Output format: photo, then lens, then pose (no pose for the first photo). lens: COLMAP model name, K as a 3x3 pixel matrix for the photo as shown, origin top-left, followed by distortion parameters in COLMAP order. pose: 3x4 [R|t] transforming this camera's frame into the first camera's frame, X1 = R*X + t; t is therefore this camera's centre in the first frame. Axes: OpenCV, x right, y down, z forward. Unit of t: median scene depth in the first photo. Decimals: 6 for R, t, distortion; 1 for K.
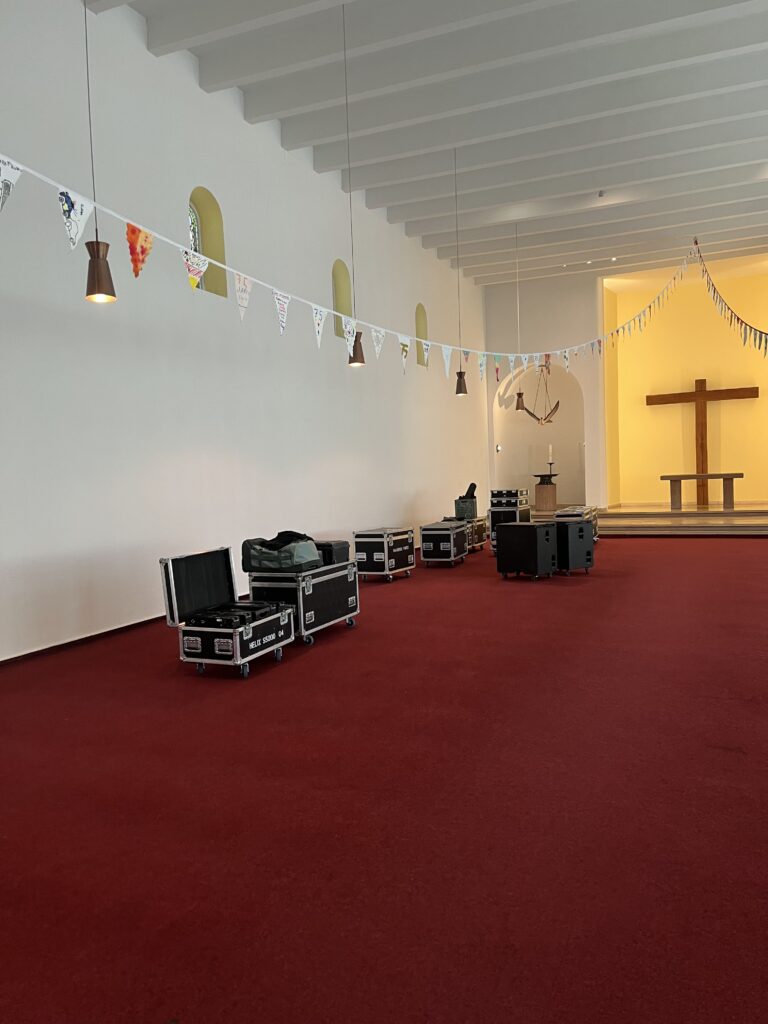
lens RADIAL K [[783.5, 0, 387.5], [0, 783.5, 508.7], [0, 0, 1]] dist [0.077458, -0.030406]
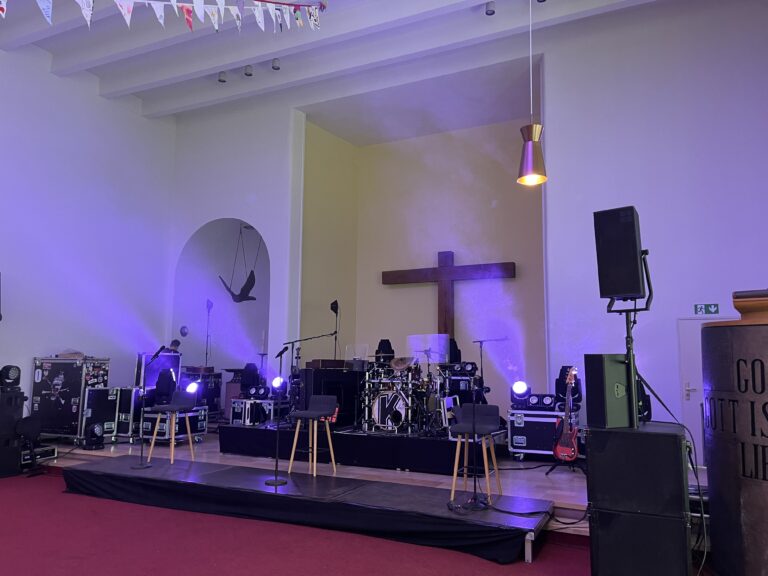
lens RADIAL K [[587.6, 0, 379.9], [0, 587.6, 284.7], [0, 0, 1]] dist [0.077458, -0.030406]
pose [[0.995134, 0.041028, -0.089580, 0.394219], [-0.056495, 0.982476, -0.177620, -0.031594], [0.080723, 0.181816, 0.980014, 0.472214]]
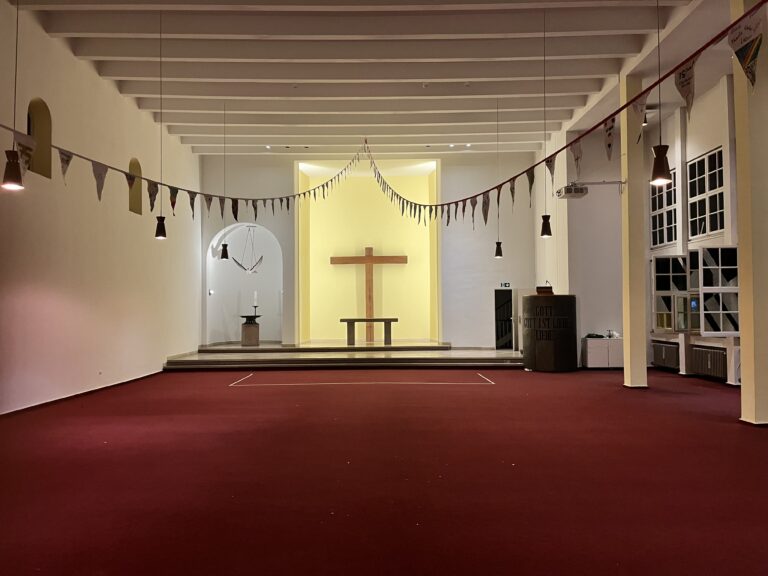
lens RADIAL K [[587.6, 0, 387.1], [0, 587.6, 294.3], [0, 0, 1]] dist [0.077458, -0.030406]
pose [[0.917034, 0.037828, 0.397011, 0.034695], [-0.006086, 0.996703, -0.080911, -0.004631], [-0.398763, 0.071782, 0.914241, 0.093618]]
